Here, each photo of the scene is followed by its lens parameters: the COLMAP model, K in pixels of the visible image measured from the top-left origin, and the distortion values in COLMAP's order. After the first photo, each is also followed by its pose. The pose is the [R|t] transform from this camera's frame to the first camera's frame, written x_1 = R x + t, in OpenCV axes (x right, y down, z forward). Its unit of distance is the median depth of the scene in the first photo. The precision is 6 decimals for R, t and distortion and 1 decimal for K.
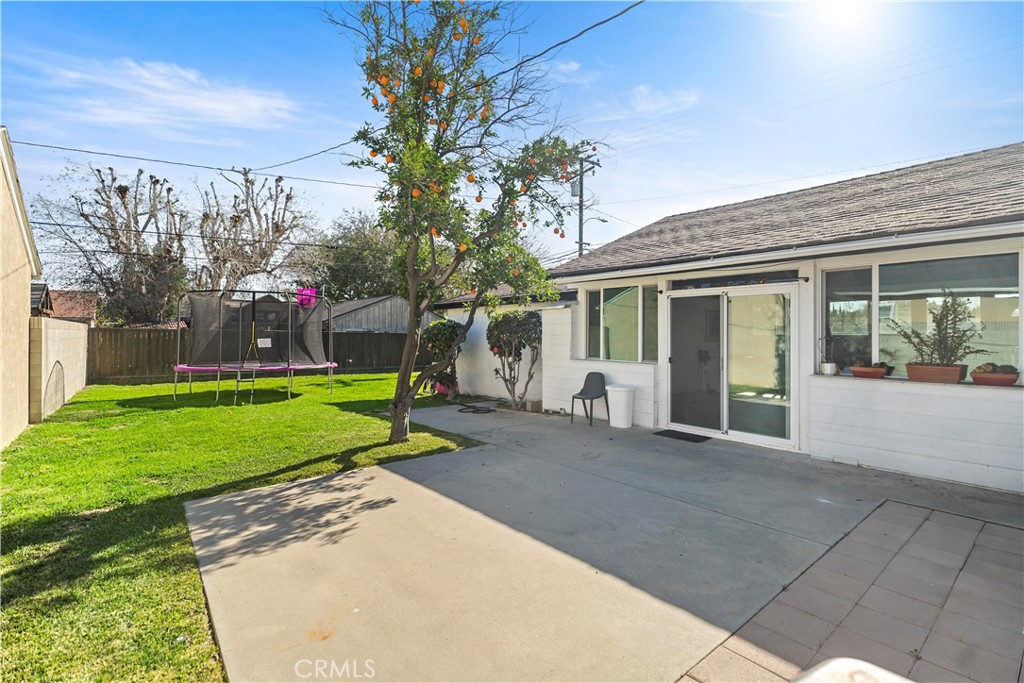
lens RADIAL K [[467.3, 0, 512.2], [0, 467.3, 335.4], [0, 0, 1]] dist [0.002159, 0.000063]
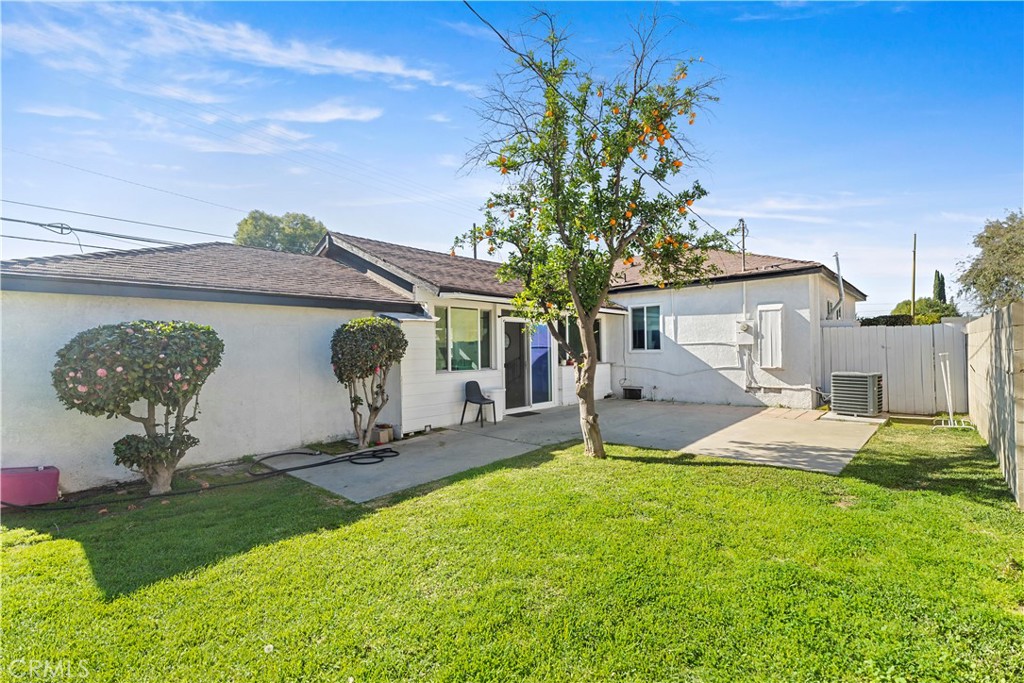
lens RADIAL K [[467.3, 0, 512.0], [0, 467.3, 341.5], [0, 0, 1]] dist [0.002159, 0.000063]
pose [[-0.147310, 0.009056, 0.989049, -1.886958], [0.009704, 0.999923, -0.007710, -0.014826], [-0.989043, 0.008462, -0.147387, 2.101429]]
